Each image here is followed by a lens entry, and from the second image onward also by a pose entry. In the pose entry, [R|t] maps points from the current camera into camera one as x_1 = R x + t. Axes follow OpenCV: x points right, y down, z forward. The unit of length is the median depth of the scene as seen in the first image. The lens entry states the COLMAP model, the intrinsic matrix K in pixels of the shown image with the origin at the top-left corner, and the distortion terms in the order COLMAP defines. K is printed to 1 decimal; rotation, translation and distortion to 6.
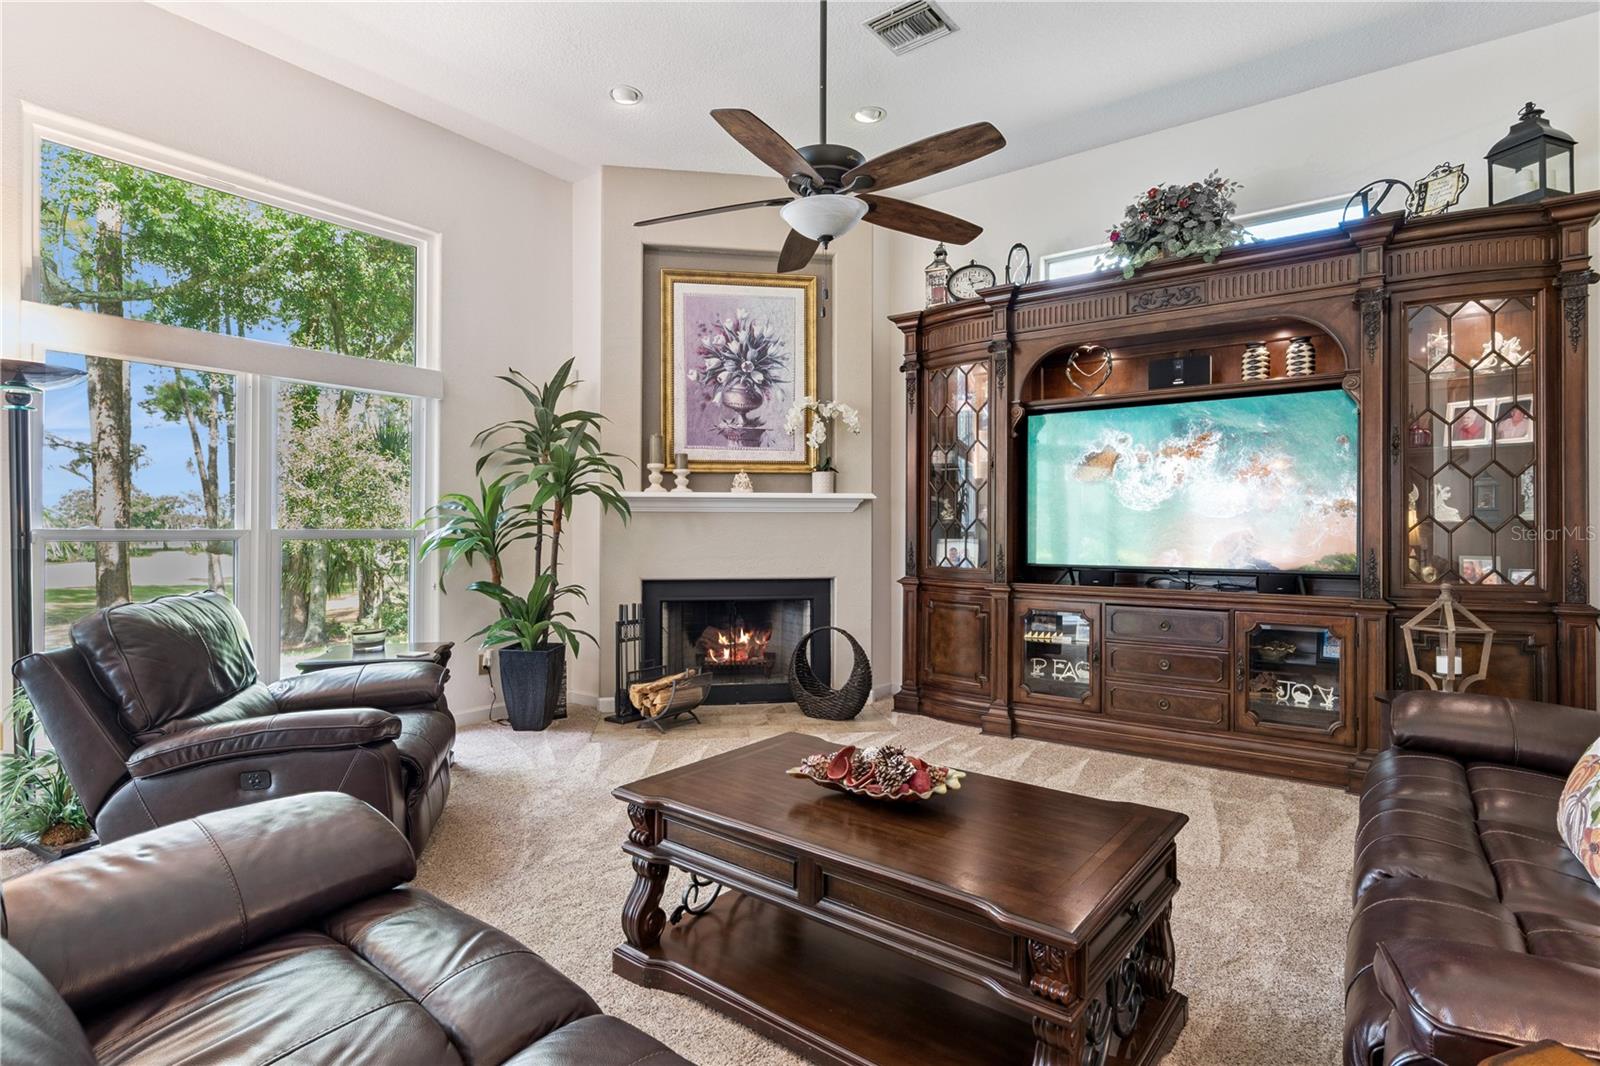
lens RADIAL K [[800.3, 0, 800.0], [0, 800.3, 533.0], [0, 0, 1]] dist [0.000055, 0.000141]
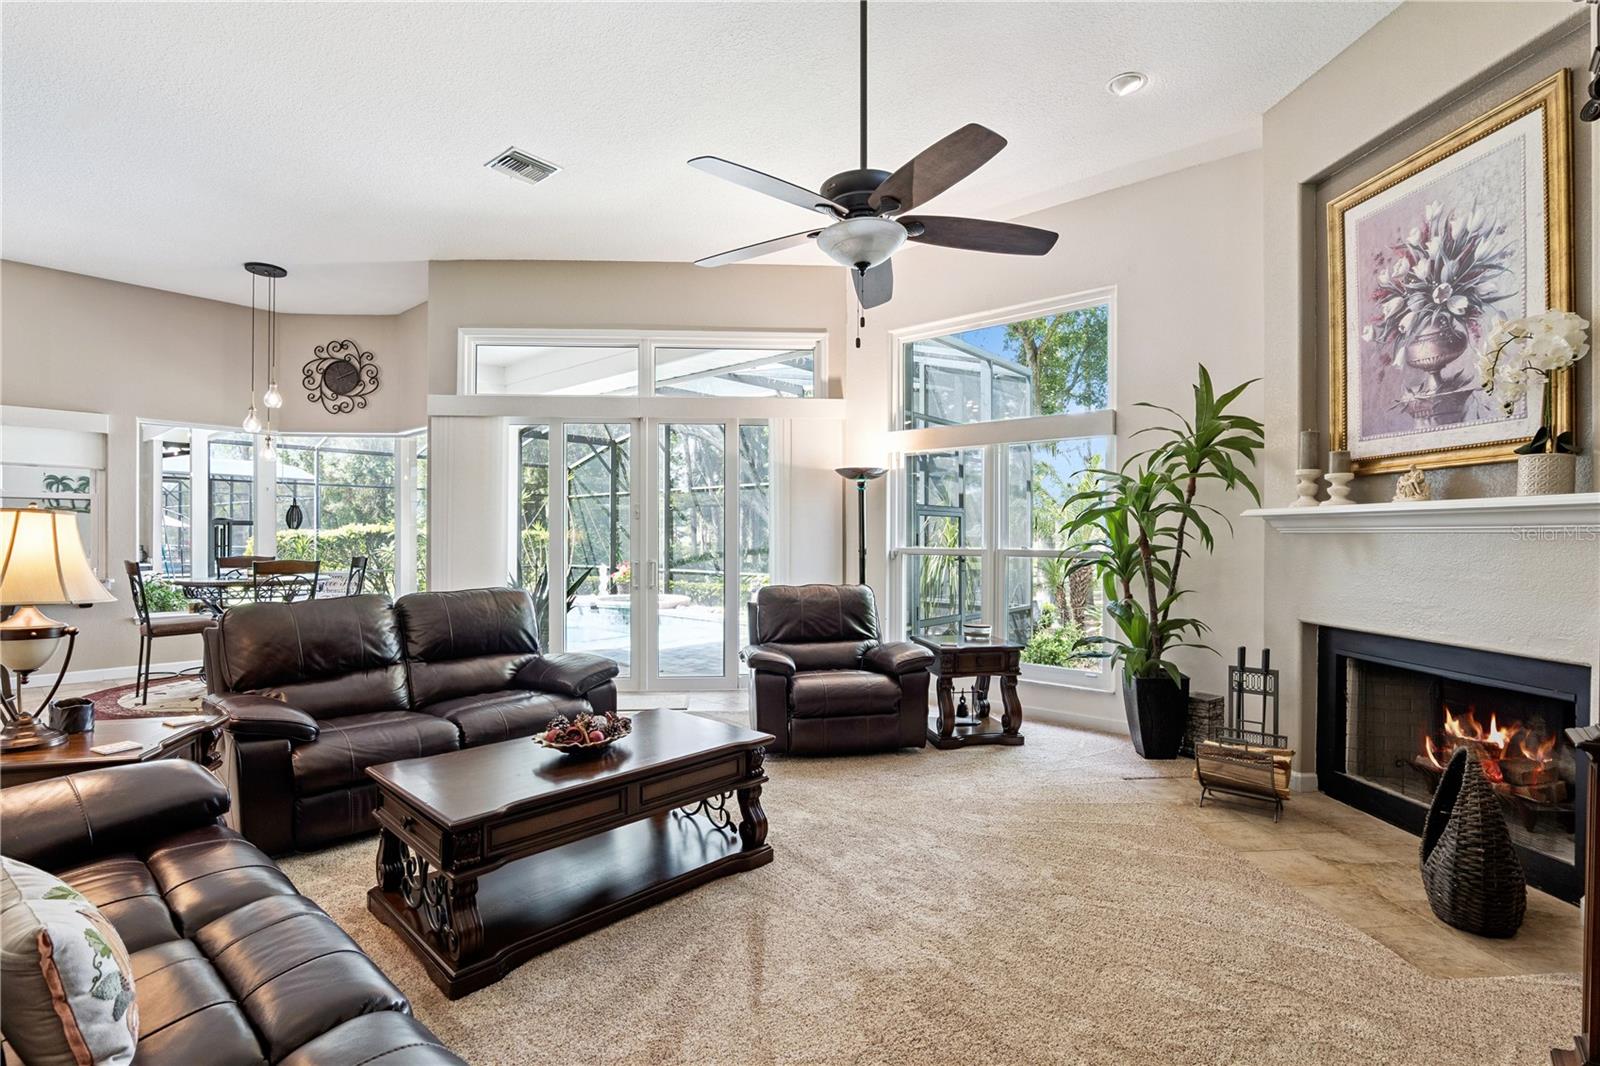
lens RADIAL K [[767.0, 0, 800.0], [0, 767.0, 533.0], [0, 0, 1]] dist [-0.001946, 0.004225]
pose [[-0.082397, -0.002268, -0.996597, 0.557935], [-0.002688, 0.999994, -0.002053, -0.023377], [0.996596, 0.002510, -0.082403, 0.565247]]
